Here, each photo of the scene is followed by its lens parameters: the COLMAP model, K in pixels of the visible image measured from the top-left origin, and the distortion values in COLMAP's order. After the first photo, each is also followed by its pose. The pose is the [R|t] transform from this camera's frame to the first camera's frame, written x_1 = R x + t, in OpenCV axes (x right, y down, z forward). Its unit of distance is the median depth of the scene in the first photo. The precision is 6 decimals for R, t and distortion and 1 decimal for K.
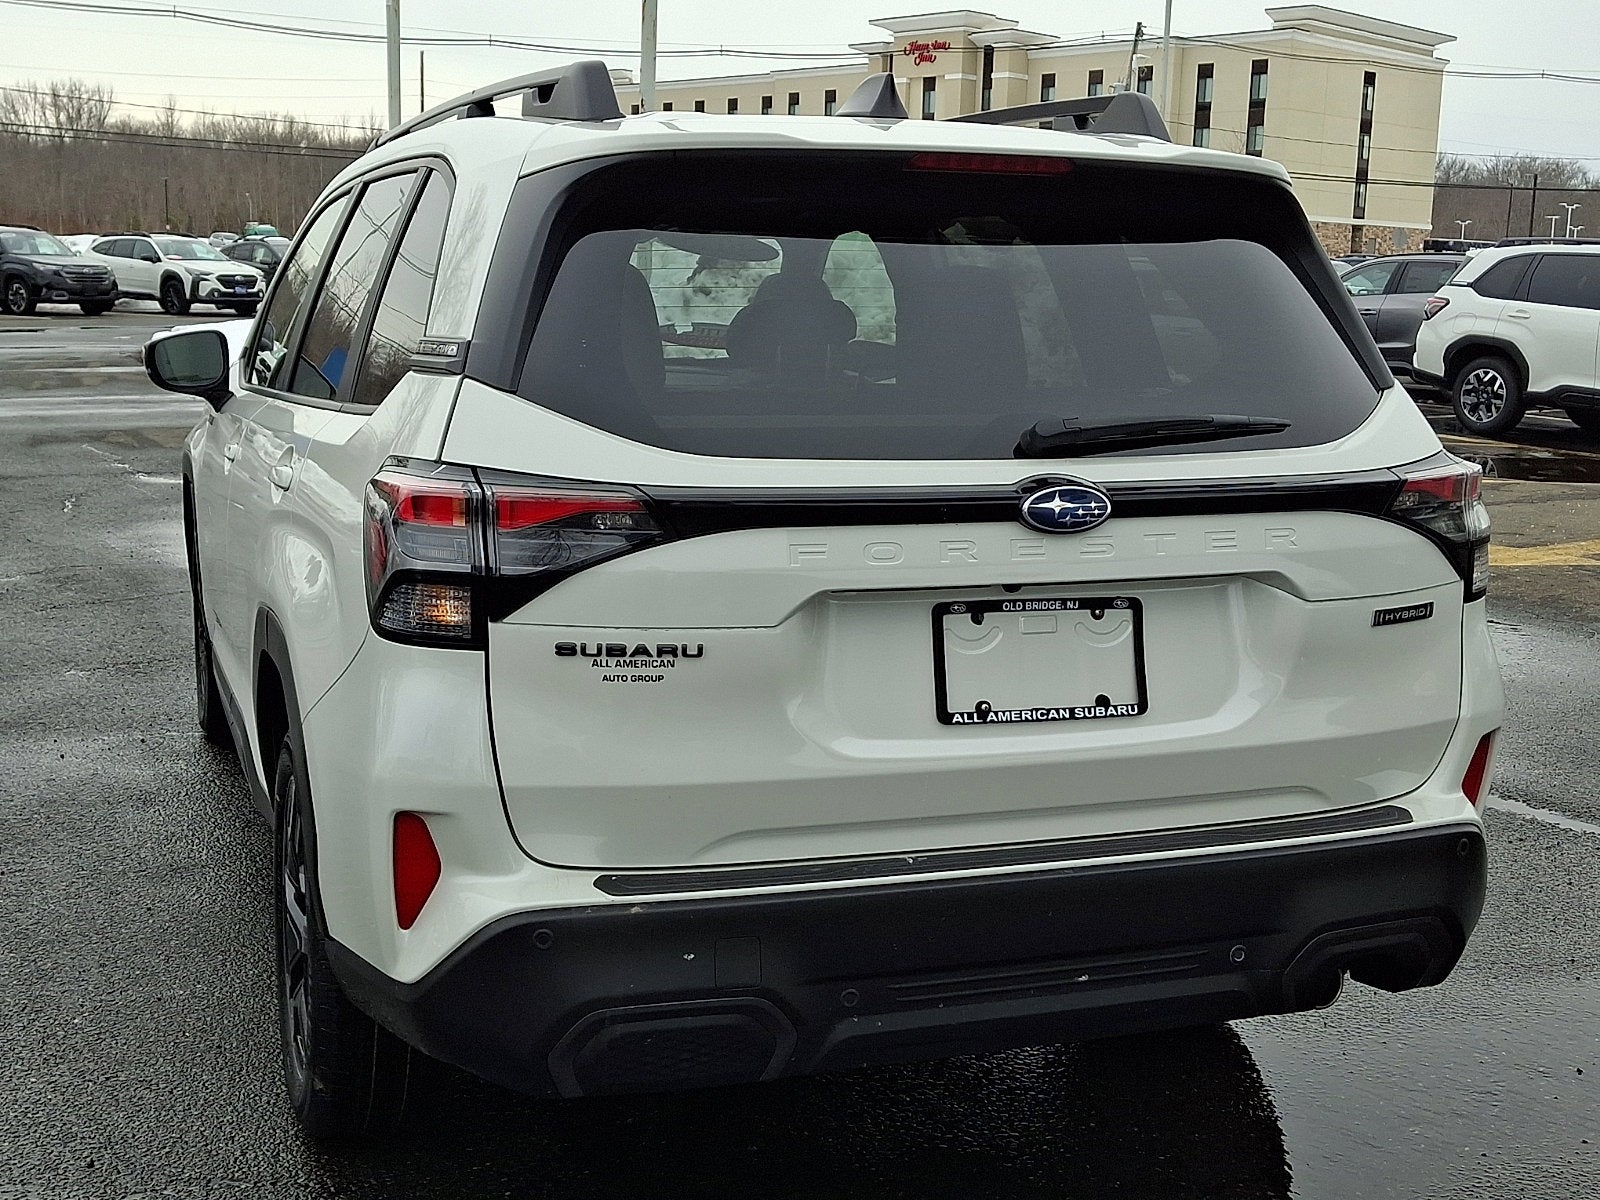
lens RADIAL K [[1885.0, 0, 775.8], [0, 1885.0, 600.6], [0, 0, 1]] dist [0.246511, -0.710197]
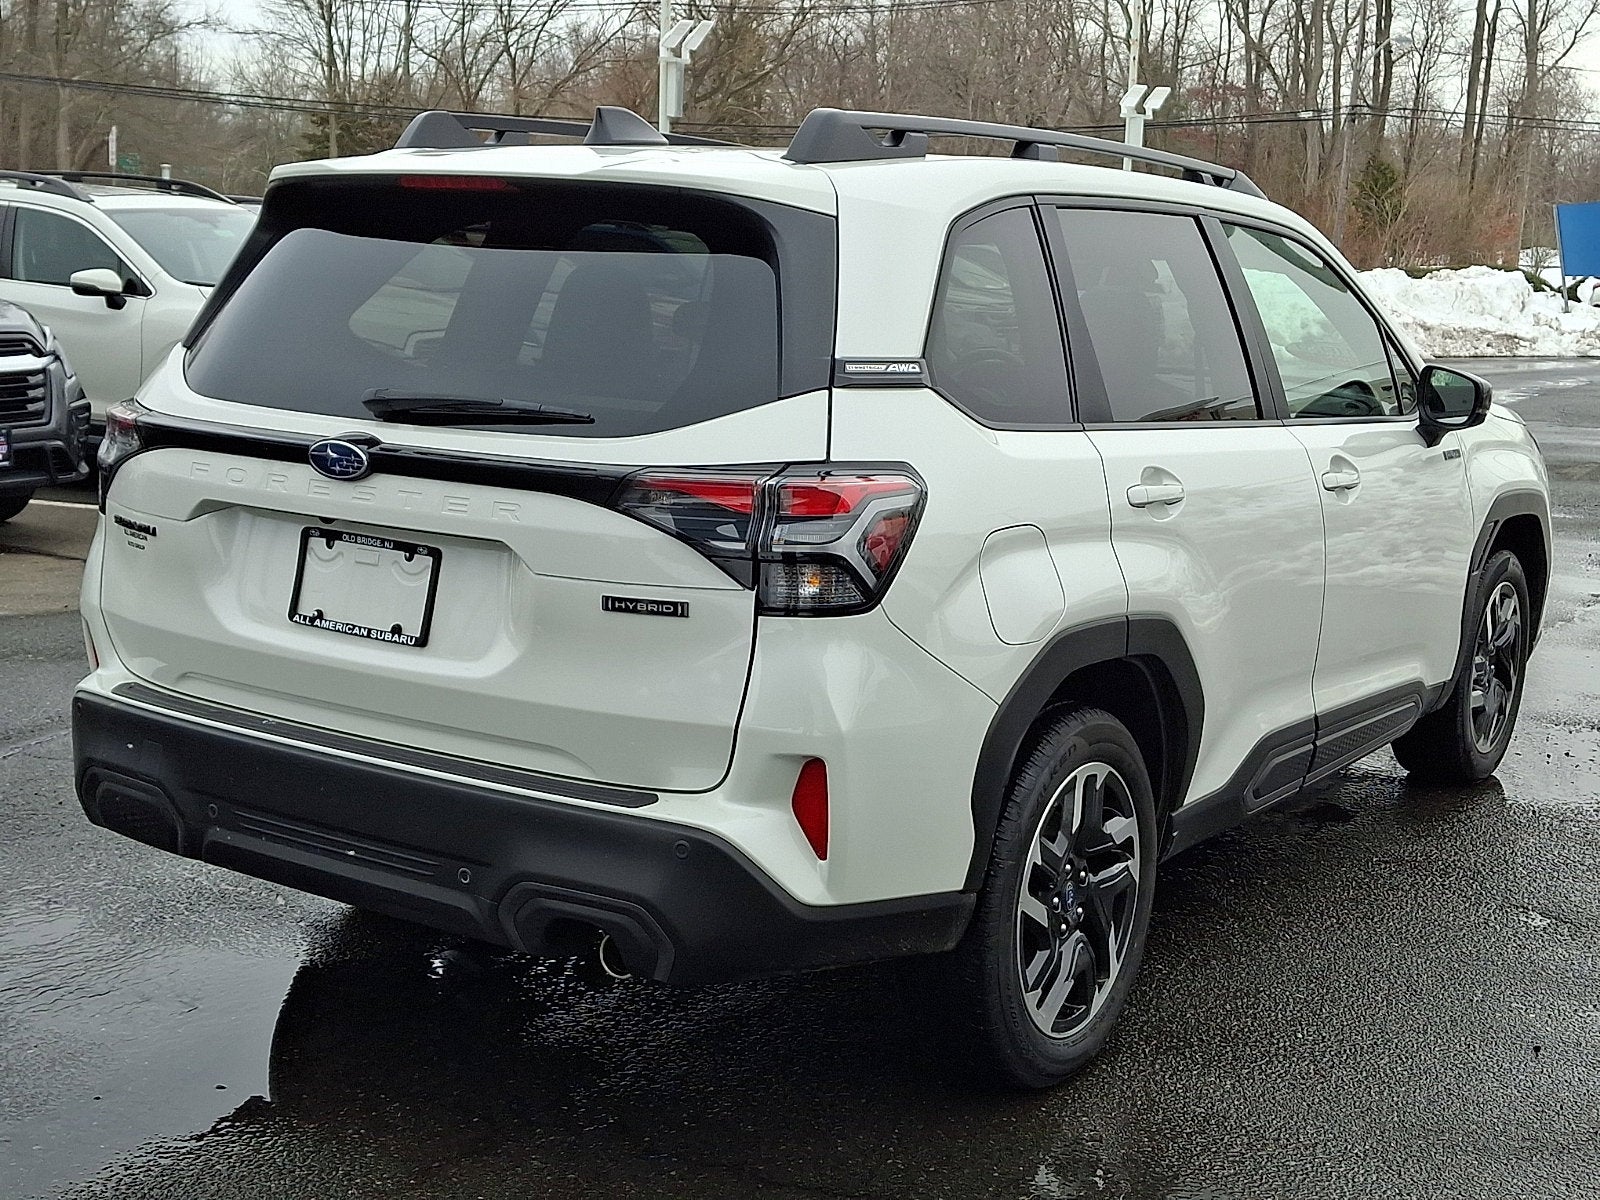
lens RADIAL K [[1958.0, 0, 792.6], [0, 1958.0, 554.8], [0, 0, 1]] dist [0.249444, -0.778683]
pose [[0.590976, 0.121644, -0.797465, 1.324593], [-0.156687, 0.987047, 0.034447, -0.075850], [0.791326, 0.104595, 0.602381, 0.455236]]
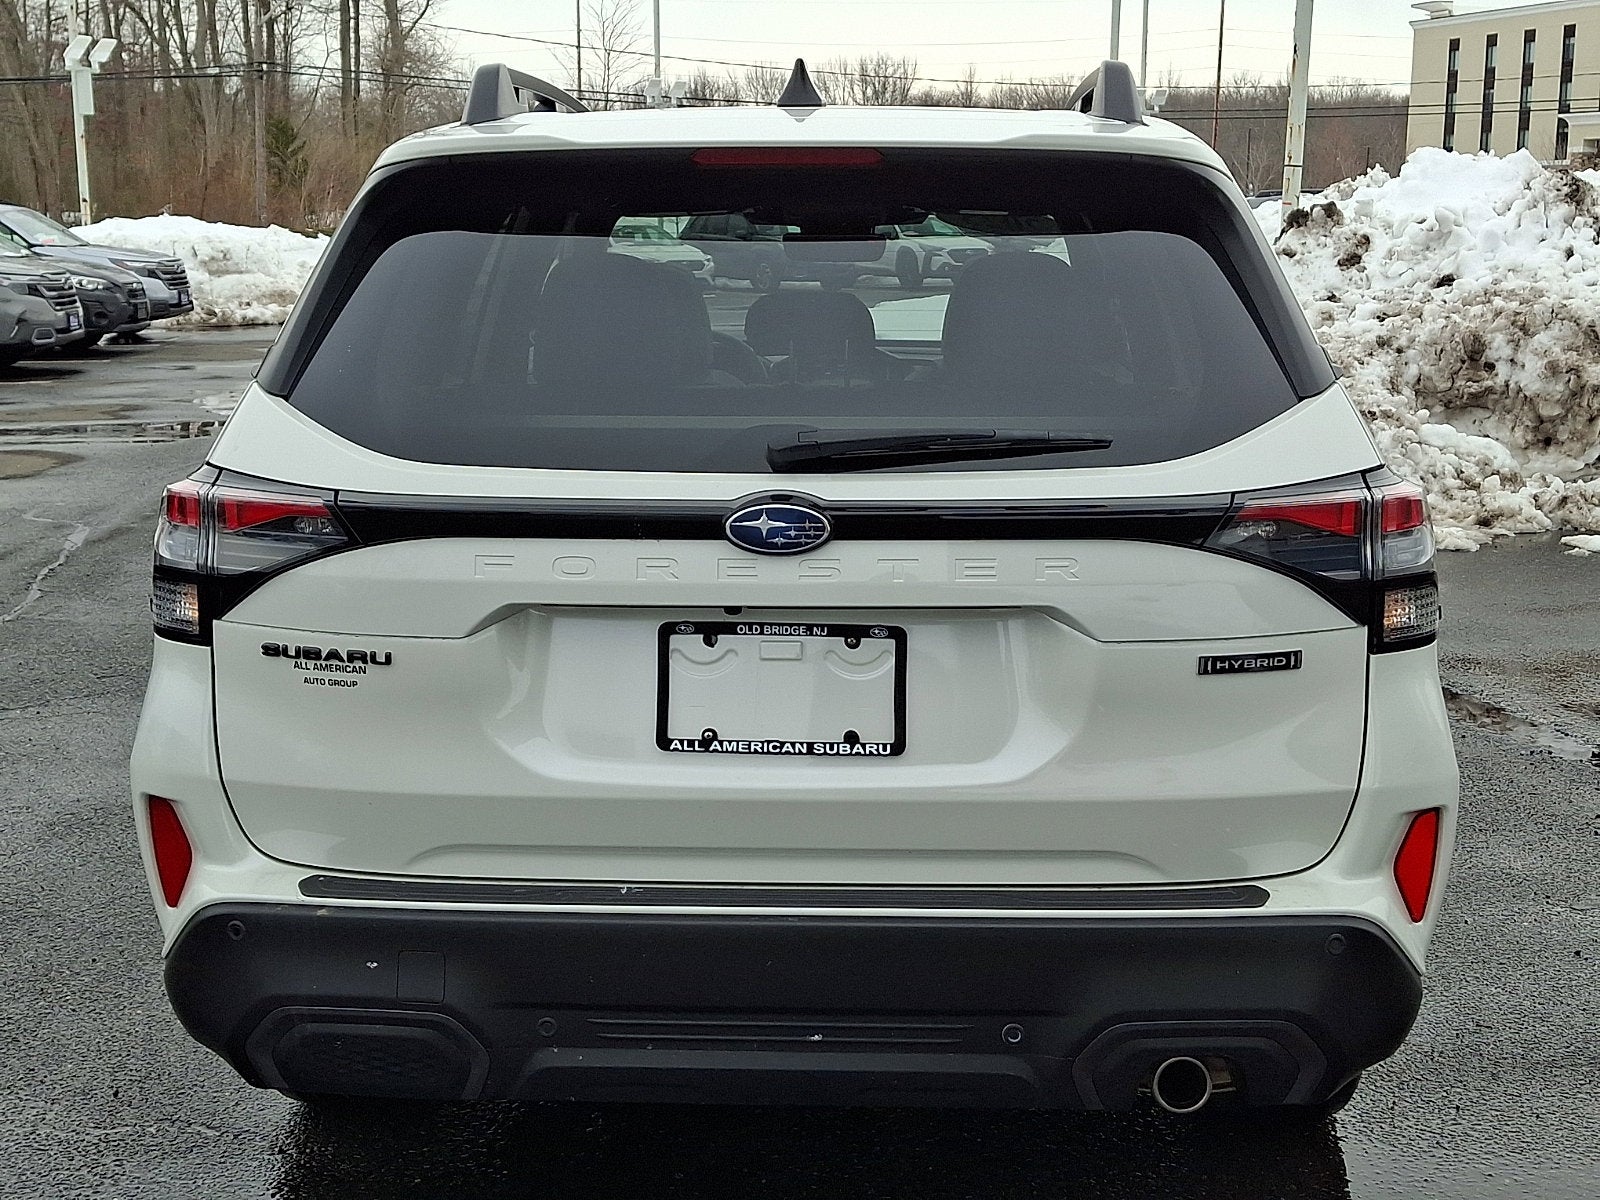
lens RADIAL K [[1958.0, 0, 792.6], [0, 1958.0, 554.8], [0, 0, 1]] dist [0.249444, -0.778683]
pose [[0.922944, 0.040790, -0.382768, 0.516253], [-0.043940, 0.999034, 0.000511, -0.035464], [0.382419, 0.016347, 0.923844, 0.110937]]
